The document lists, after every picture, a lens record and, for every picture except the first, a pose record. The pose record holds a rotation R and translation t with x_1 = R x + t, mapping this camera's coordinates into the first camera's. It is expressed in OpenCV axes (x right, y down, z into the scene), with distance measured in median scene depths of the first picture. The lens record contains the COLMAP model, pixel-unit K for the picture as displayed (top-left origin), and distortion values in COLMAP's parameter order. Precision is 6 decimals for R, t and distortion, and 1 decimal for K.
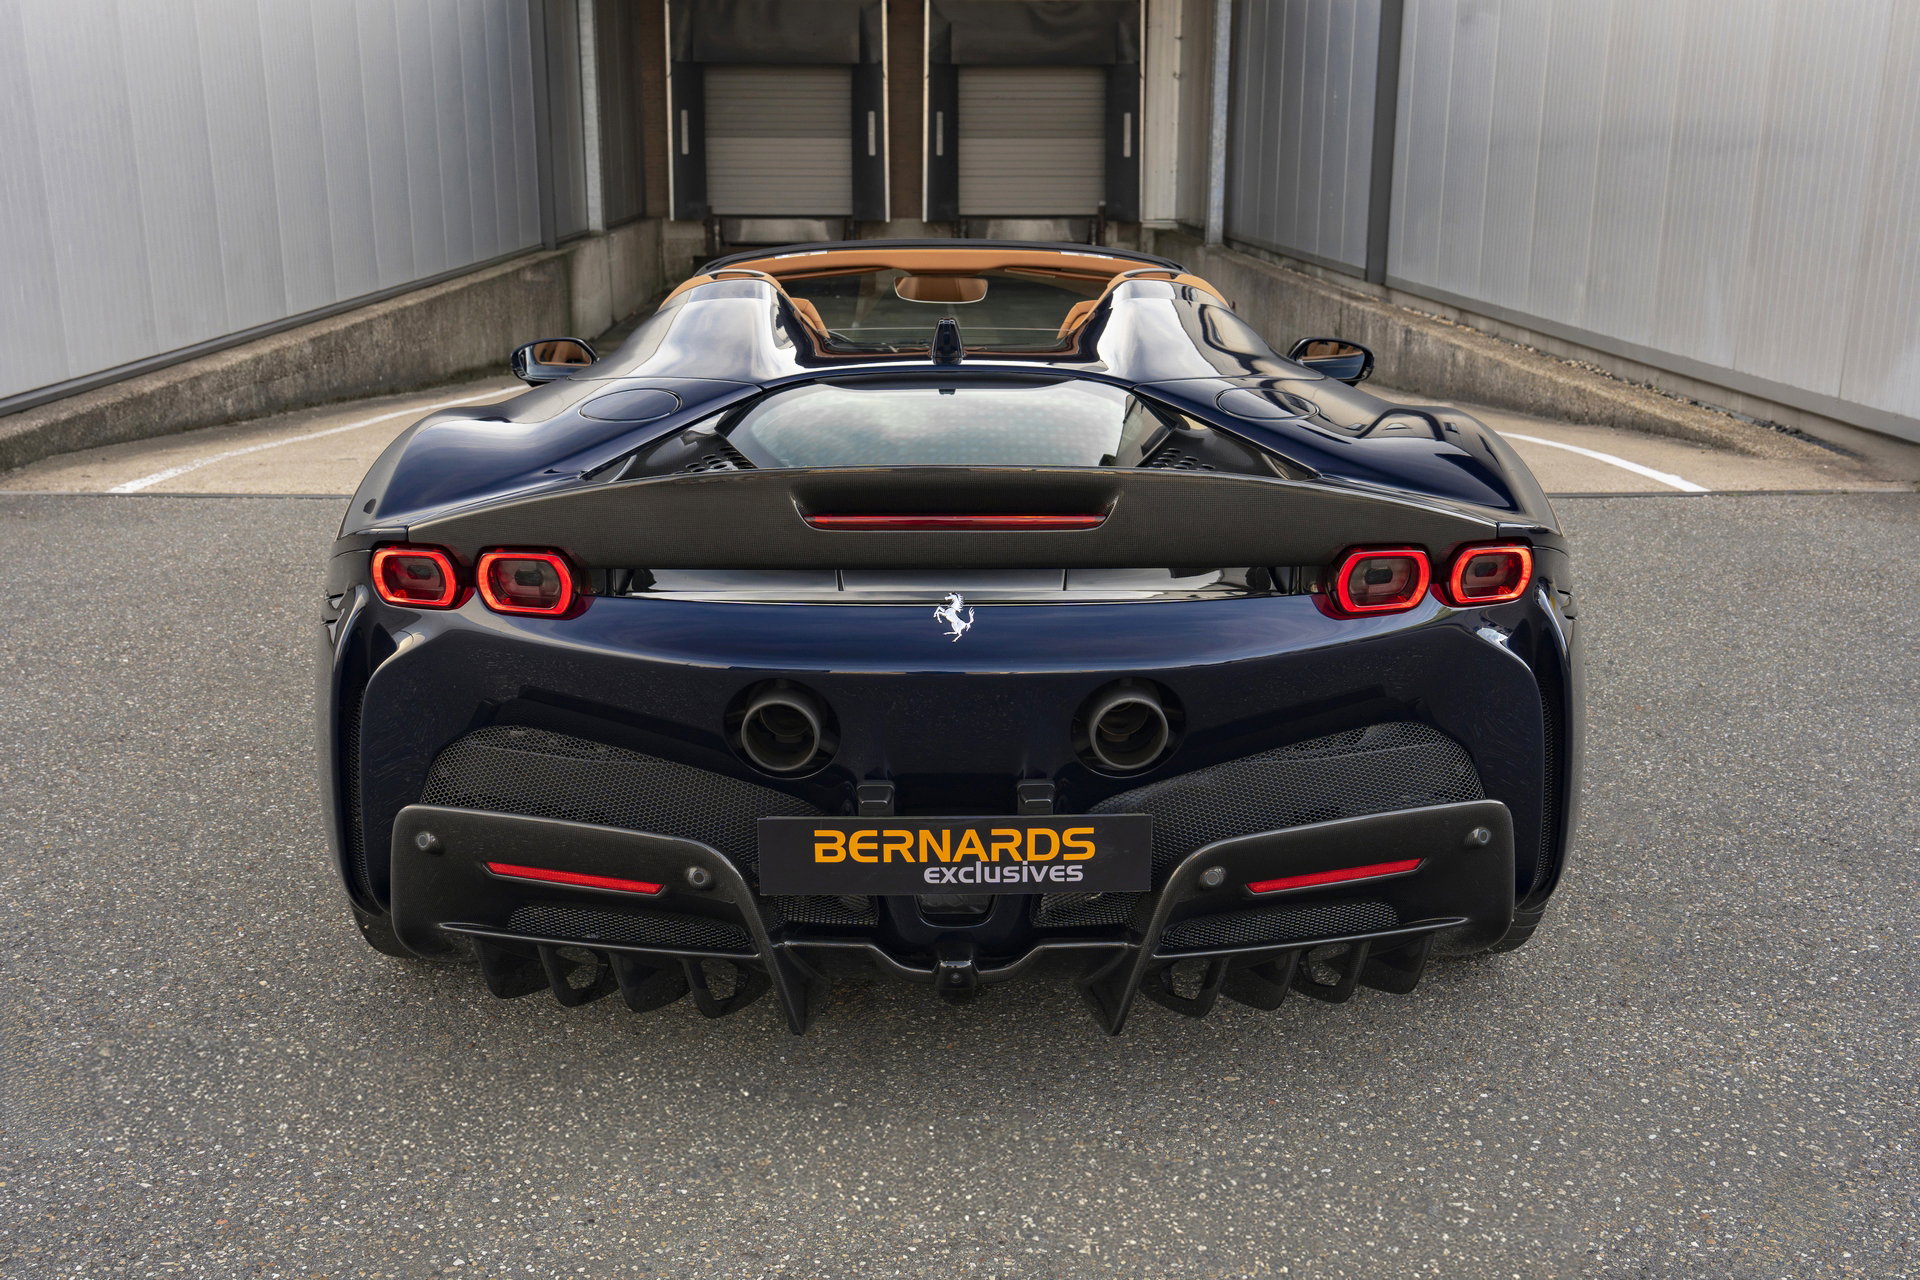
lens RADIAL K [[1911.3, 0, 959.8], [0, 1911.3, 640.9], [0, 0, 1]] dist [0.004048, 0.022211]
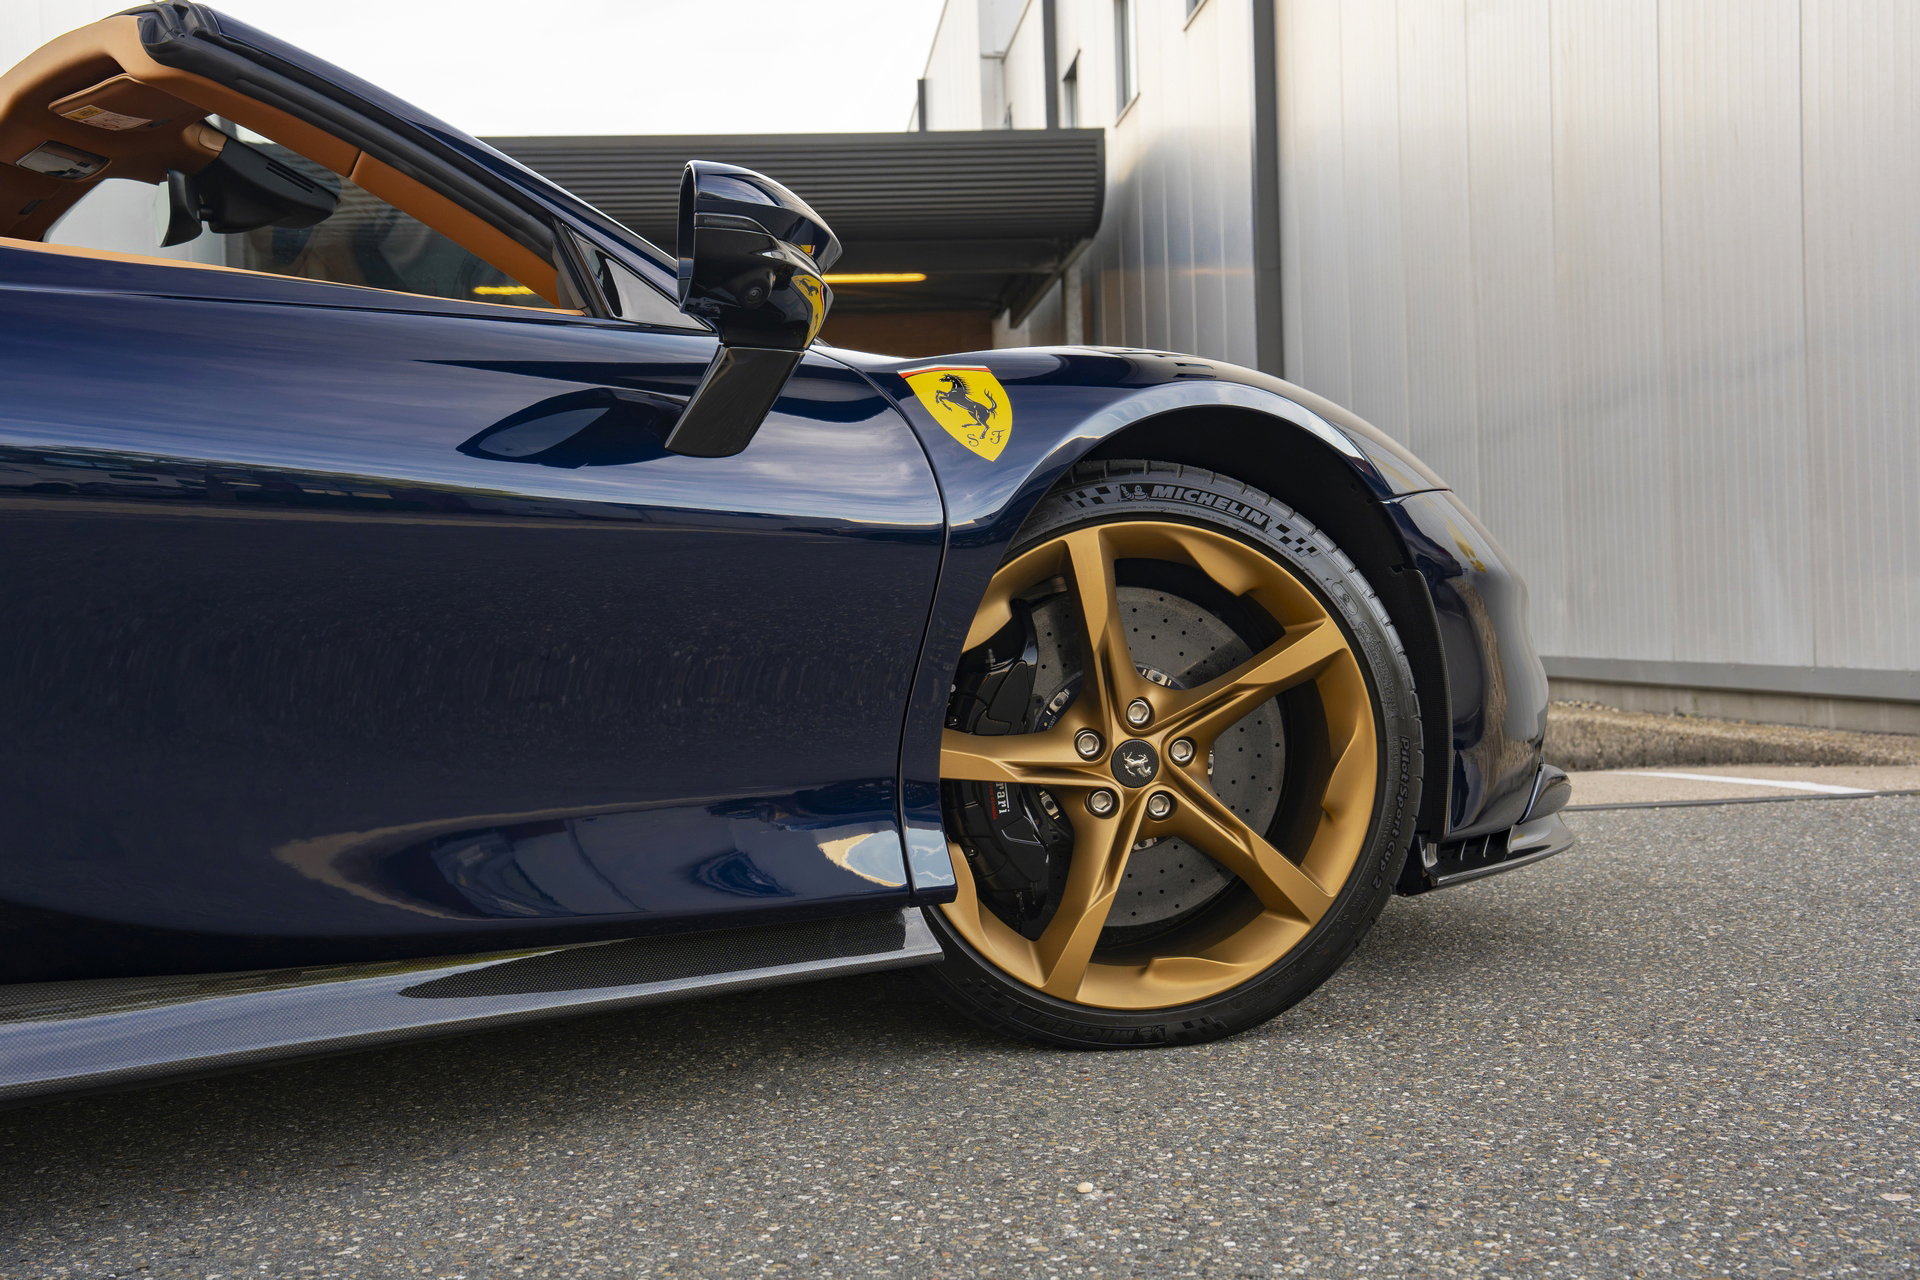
lens RADIAL K [[2037.6, 0, 959.3], [0, 2037.6, 583.5], [0, 0, 1]] dist [0.016078, 0.014755]
pose [[0.997626, -0.030417, 0.061783, 0.032004], [0.046324, 0.960260, -0.275238, 0.010565], [-0.050956, 0.277446, 0.959389, 0.181622]]
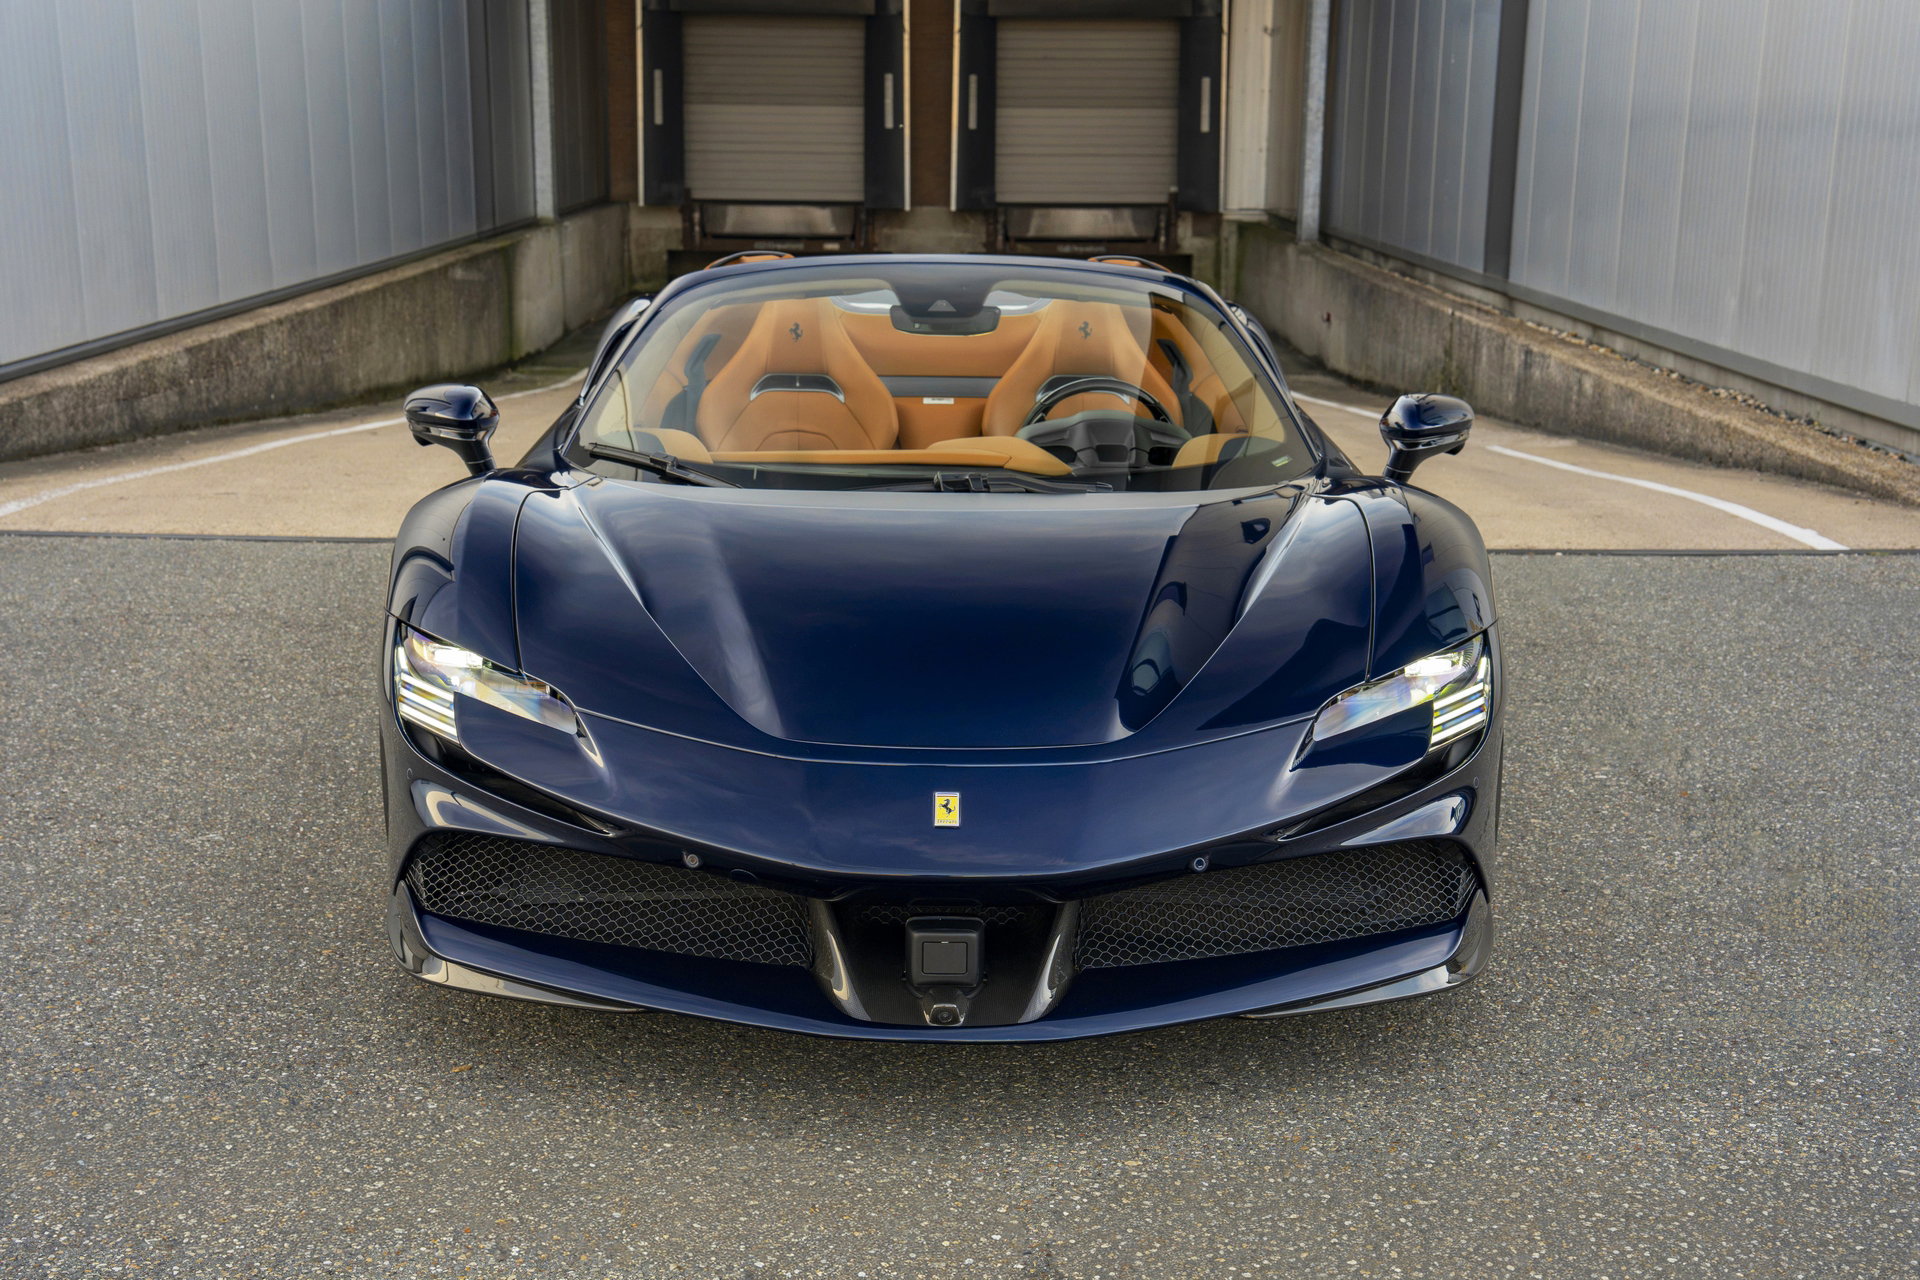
lens RADIAL K [[2430.5, 0, 954.6], [0, 2430.5, 640.1], [0, 0, 1]] dist [0.120404, -0.015766]
pose [[0.999632, 0.012312, -0.024156, 0.014580], [-0.013246, 0.999156, -0.038876, 0.003811], [0.023657, 0.039182, 0.998952, -0.037423]]
